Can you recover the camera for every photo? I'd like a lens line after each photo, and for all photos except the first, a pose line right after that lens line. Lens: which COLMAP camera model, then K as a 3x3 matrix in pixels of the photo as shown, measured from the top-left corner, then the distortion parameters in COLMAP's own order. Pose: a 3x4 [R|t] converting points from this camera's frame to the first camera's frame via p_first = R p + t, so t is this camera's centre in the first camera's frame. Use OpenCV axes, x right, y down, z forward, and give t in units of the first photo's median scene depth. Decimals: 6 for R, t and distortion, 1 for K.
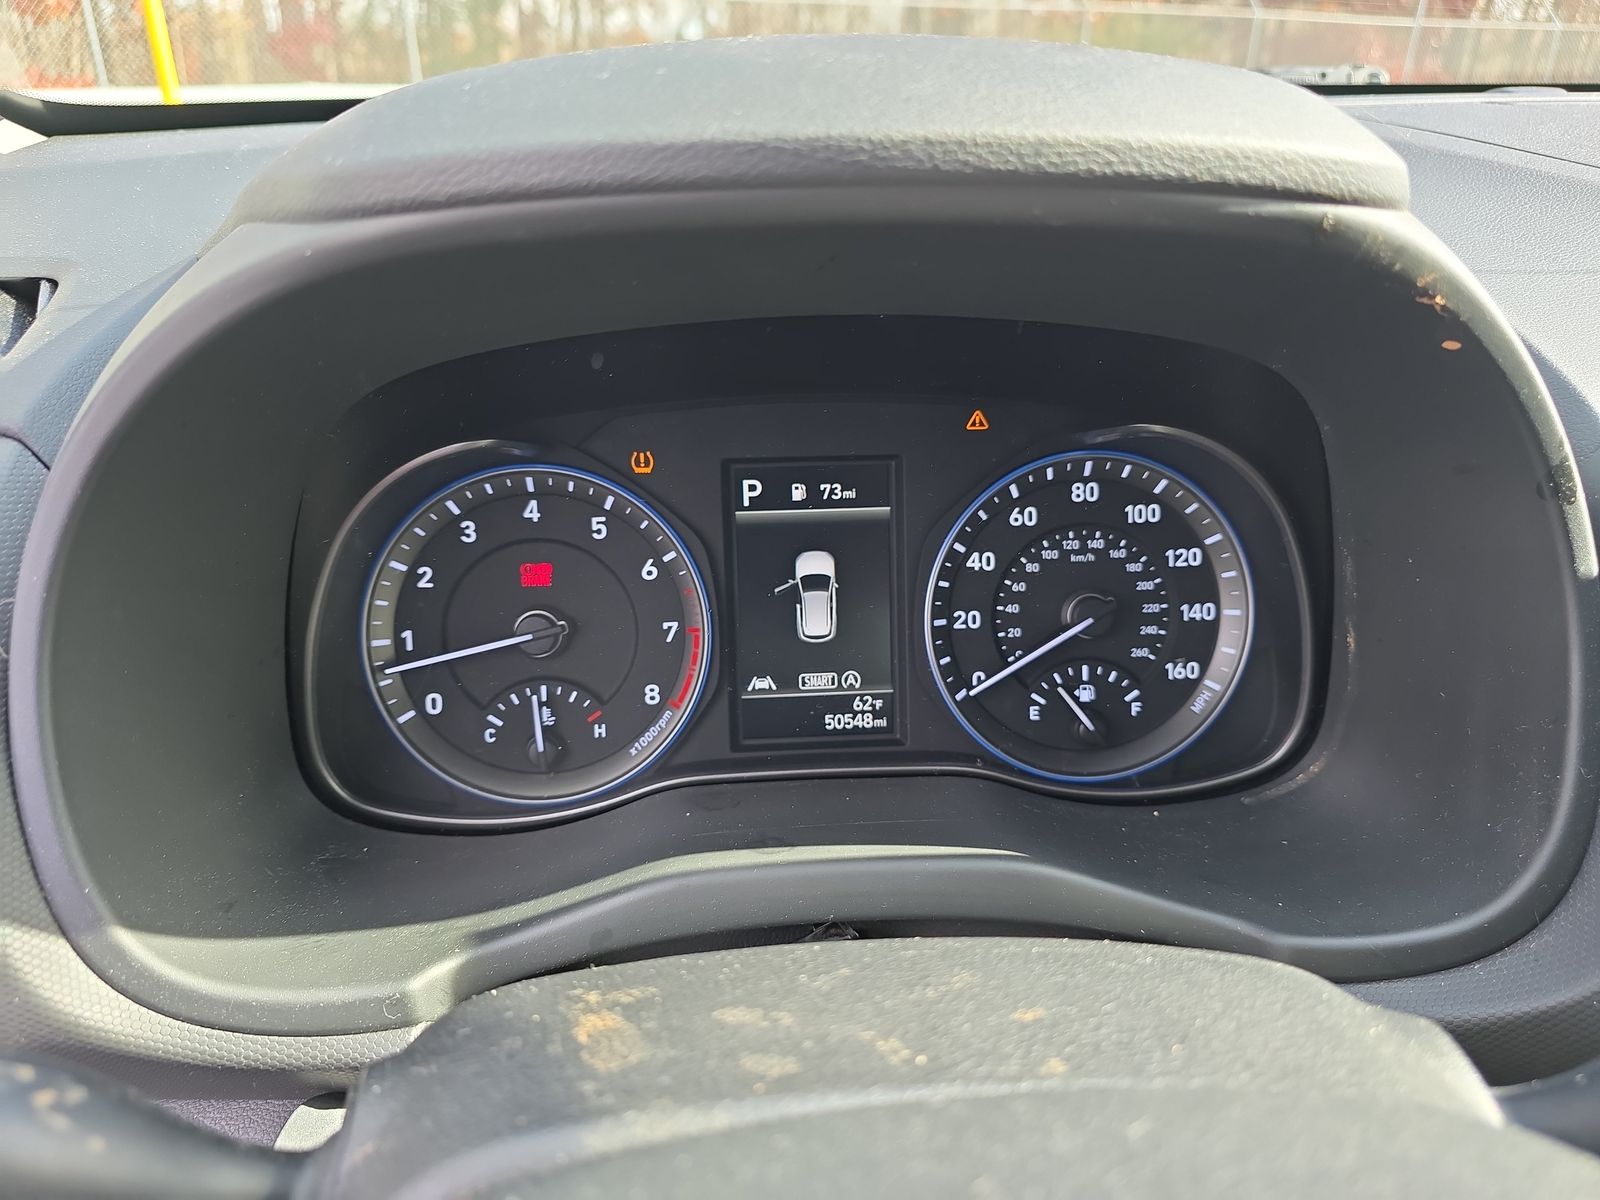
lens RADIAL K [[1081.3, 0, 786.8], [0, 1081.3, 564.5], [0, 0, 1]] dist [0.028663, -0.007156]
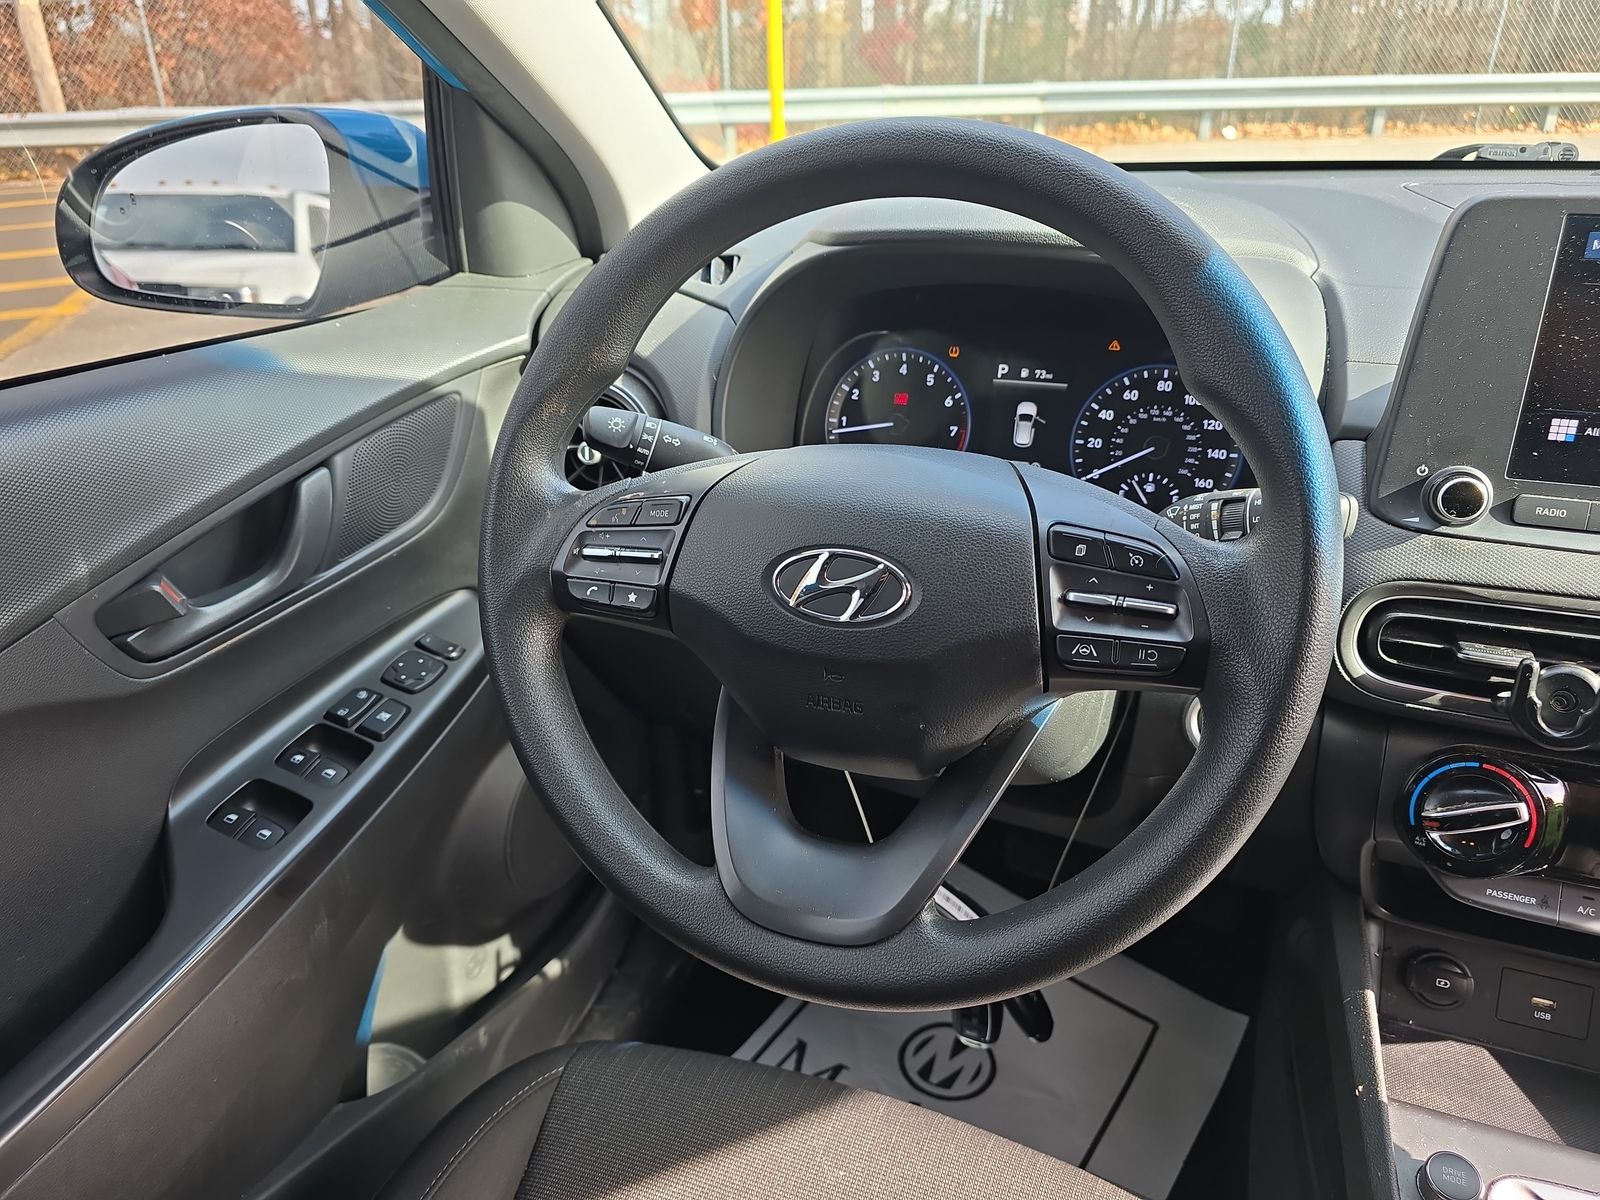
lens RADIAL K [[1081.3, 0, 805.5], [0, 1081.3, 599.6], [0, 0, 1]] dist [0.028663, -0.007156]
pose [[0.900026, 0.175565, -0.398911, 0.545246], [-0.160865, 0.984467, 0.070330, 0.287169], [0.405063, 0.000872, 0.914288, -1.103118]]
